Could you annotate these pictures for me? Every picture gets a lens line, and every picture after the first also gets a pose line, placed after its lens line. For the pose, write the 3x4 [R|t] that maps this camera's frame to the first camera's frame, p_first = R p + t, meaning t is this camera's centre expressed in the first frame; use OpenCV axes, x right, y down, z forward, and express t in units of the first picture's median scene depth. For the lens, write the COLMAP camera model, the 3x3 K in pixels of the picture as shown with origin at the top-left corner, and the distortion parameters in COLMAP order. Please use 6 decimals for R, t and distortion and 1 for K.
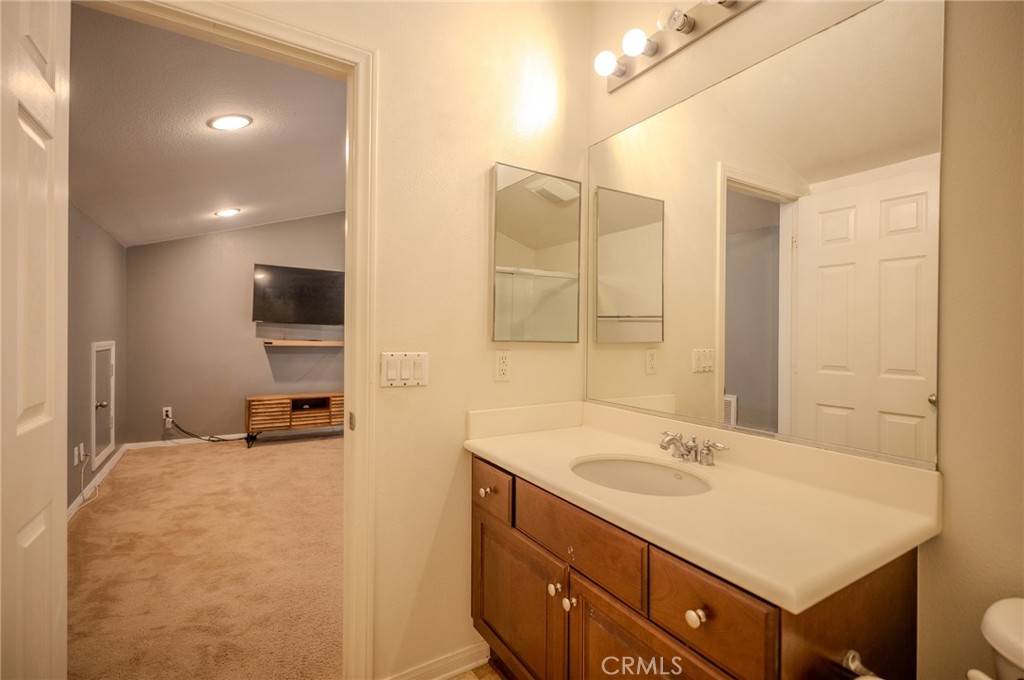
lens RADIAL K [[466.0, 0, 512.0], [0, 466.0, 340.0], [0, 0, 1]] dist [0.001486, -0.000781]
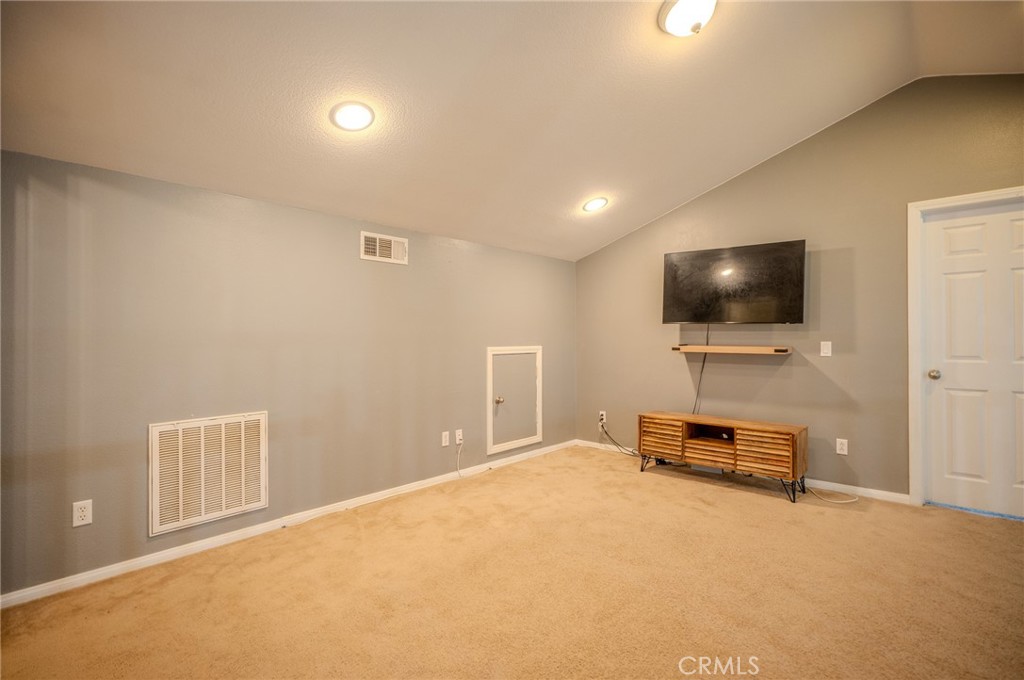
lens RADIAL K [[480.1, 0, 516.1], [0, 480.1, 337.6], [0, 0, 1]] dist [-0.000646, 0.000960]
pose [[0.280821, -0.014547, -0.959650, 0.218651], [-0.002459, 0.999871, -0.015876, 0.000379], [0.959757, 0.006818, 0.280749, 0.522764]]
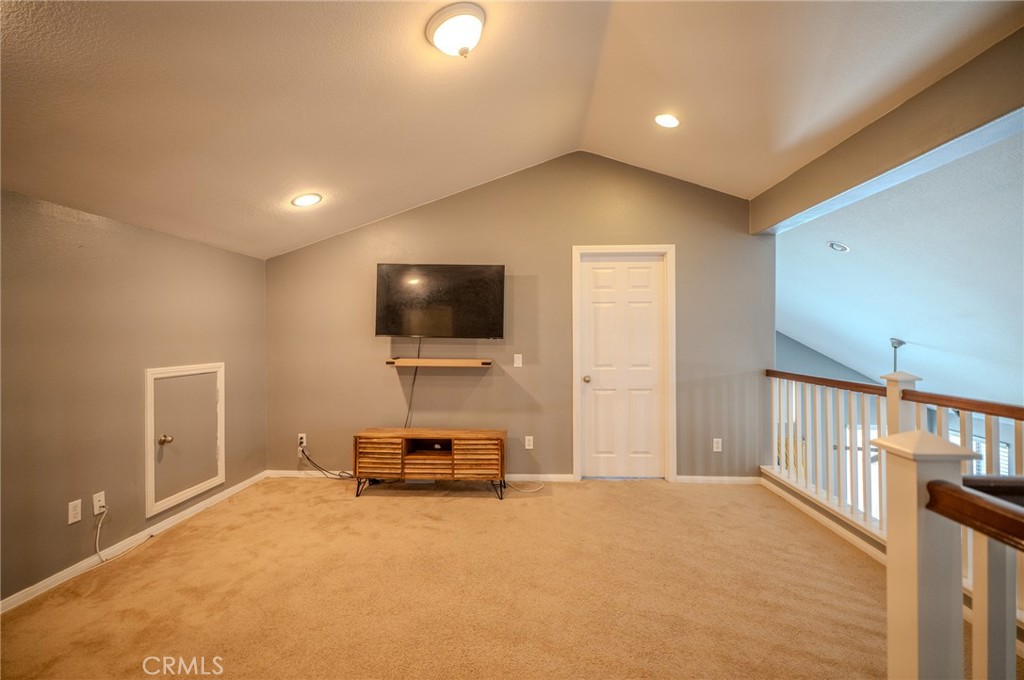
lens RADIAL K [[480.1, 0, 516.1], [0, 480.1, 337.6], [0, 0, 1]] dist [-0.000646, 0.000960]
pose [[0.826393, -0.009445, -0.563015, 0.122270], [0.004821, 0.999941, -0.009698, -0.029678], [0.563073, 0.005300, 0.826390, 0.468760]]
